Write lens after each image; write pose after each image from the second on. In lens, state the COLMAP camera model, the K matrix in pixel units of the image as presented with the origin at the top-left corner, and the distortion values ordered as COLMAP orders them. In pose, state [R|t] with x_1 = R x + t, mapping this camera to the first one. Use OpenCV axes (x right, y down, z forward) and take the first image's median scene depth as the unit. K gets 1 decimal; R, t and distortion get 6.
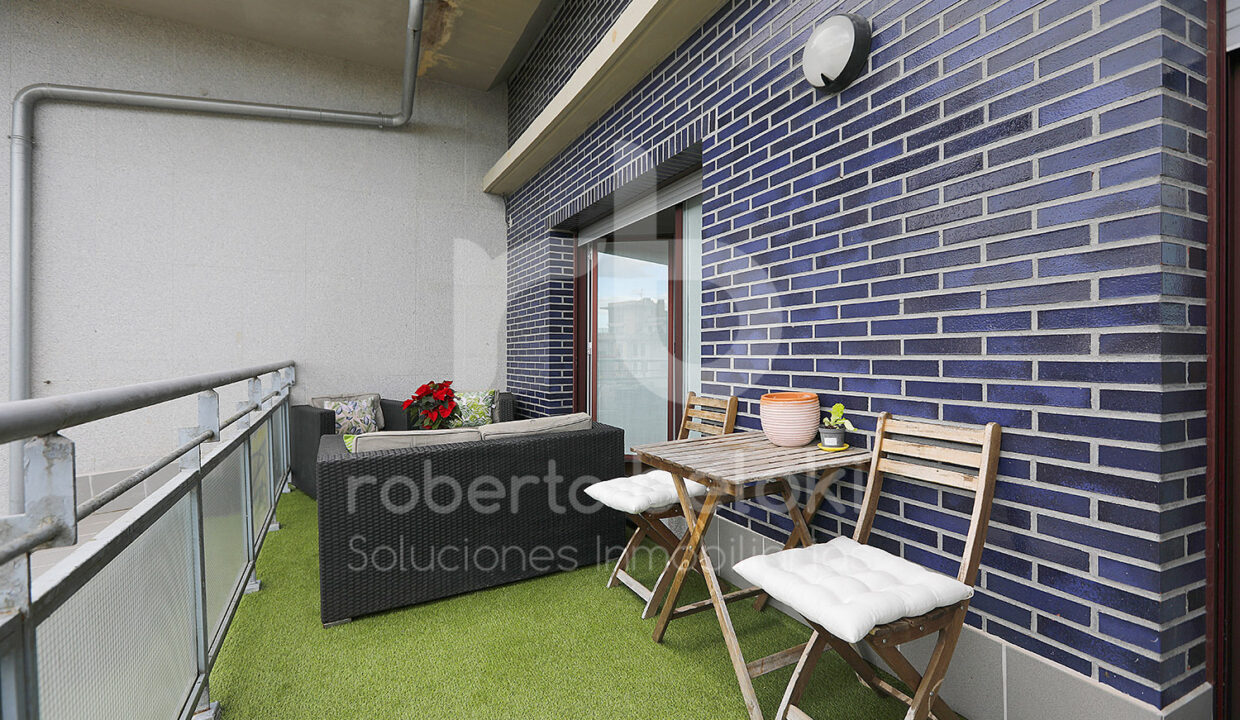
lens RADIAL K [[569.2, 0, 622.7], [0, 569.2, 362.3], [0, 0, 1]] dist [0.004587, 0.000444]
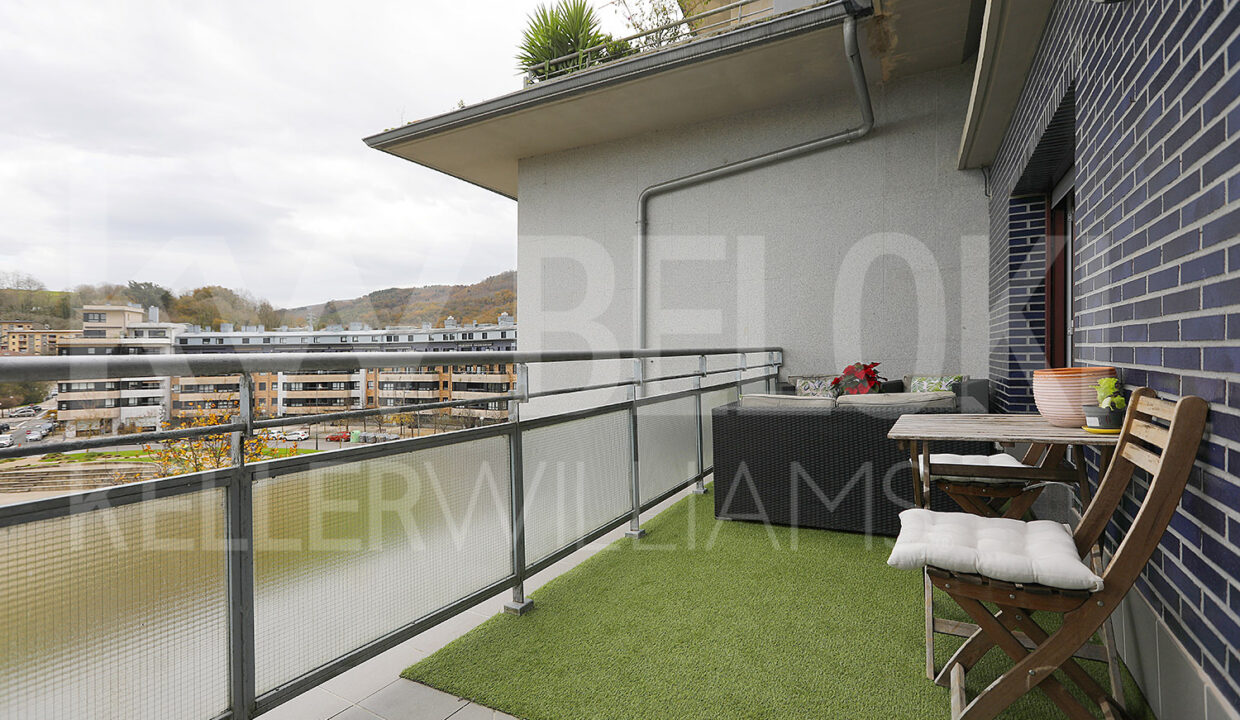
lens RADIAL K [[569.2, 0, 602.8], [0, 569.2, 353.7], [0, 0, 1]] dist [0.004587, 0.000444]
pose [[0.543332, -0.006107, -0.839496, 0.279839], [0.004301, 0.999981, -0.004490, 0.015319], [0.839507, -0.001171, 0.543348, -0.032824]]
